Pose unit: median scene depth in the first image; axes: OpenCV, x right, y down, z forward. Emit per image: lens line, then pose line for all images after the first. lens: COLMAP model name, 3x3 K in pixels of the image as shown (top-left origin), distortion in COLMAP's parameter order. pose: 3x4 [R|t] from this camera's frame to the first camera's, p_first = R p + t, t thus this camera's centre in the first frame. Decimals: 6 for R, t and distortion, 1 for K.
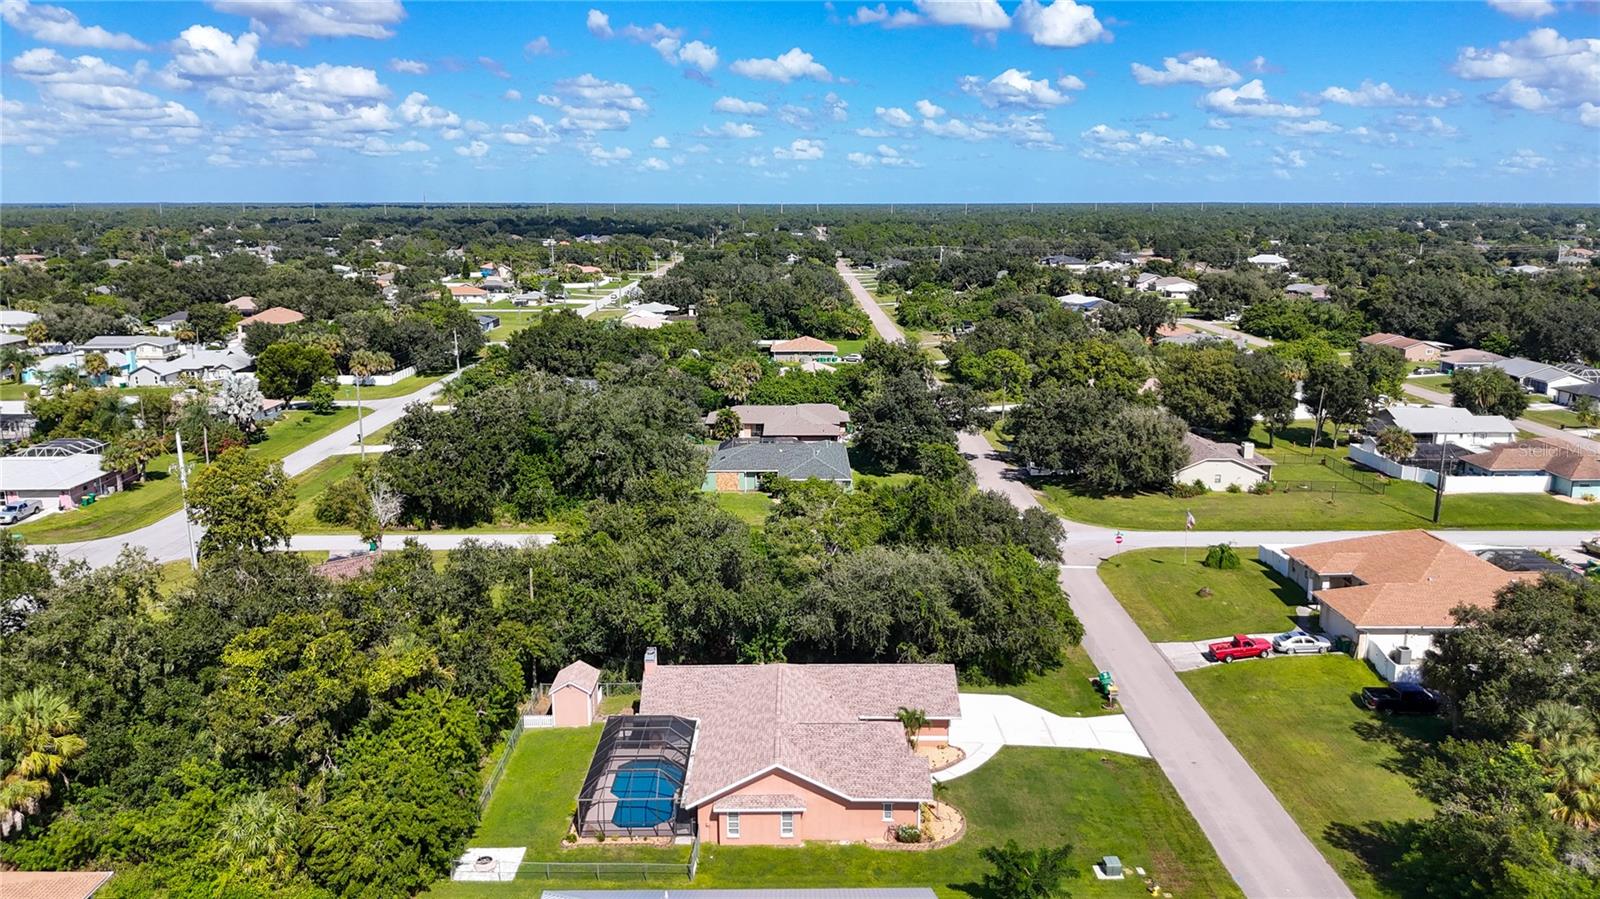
lens RADIAL K [[1220.4, 0, 801.5], [0, 1220.4, 421.7], [0, 0, 1]] dist [0.014069, -0.001327]
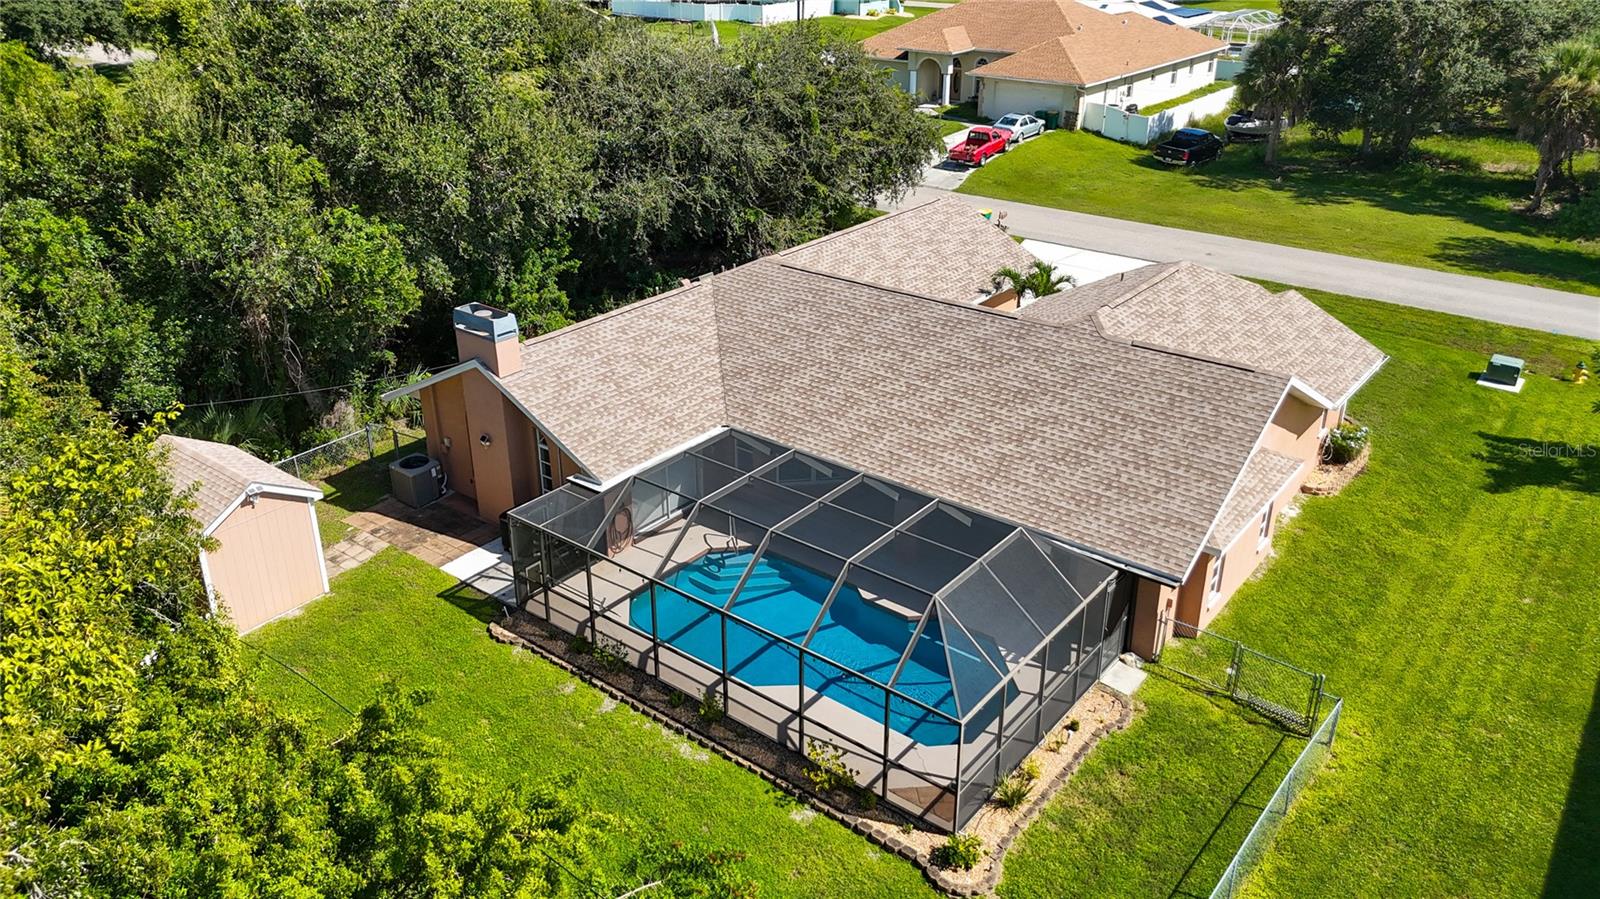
lens RADIAL K [[1189.2, 0, 799.5], [0, 1189.2, 393.4], [0, 0, 1]] dist [0.181529, -0.481354]
pose [[0.623592, -0.303781, 0.720312, -0.276132], [0.139658, 0.949878, 0.279691, 0.109738], [-0.769174, -0.073816, 0.634762, 0.616674]]
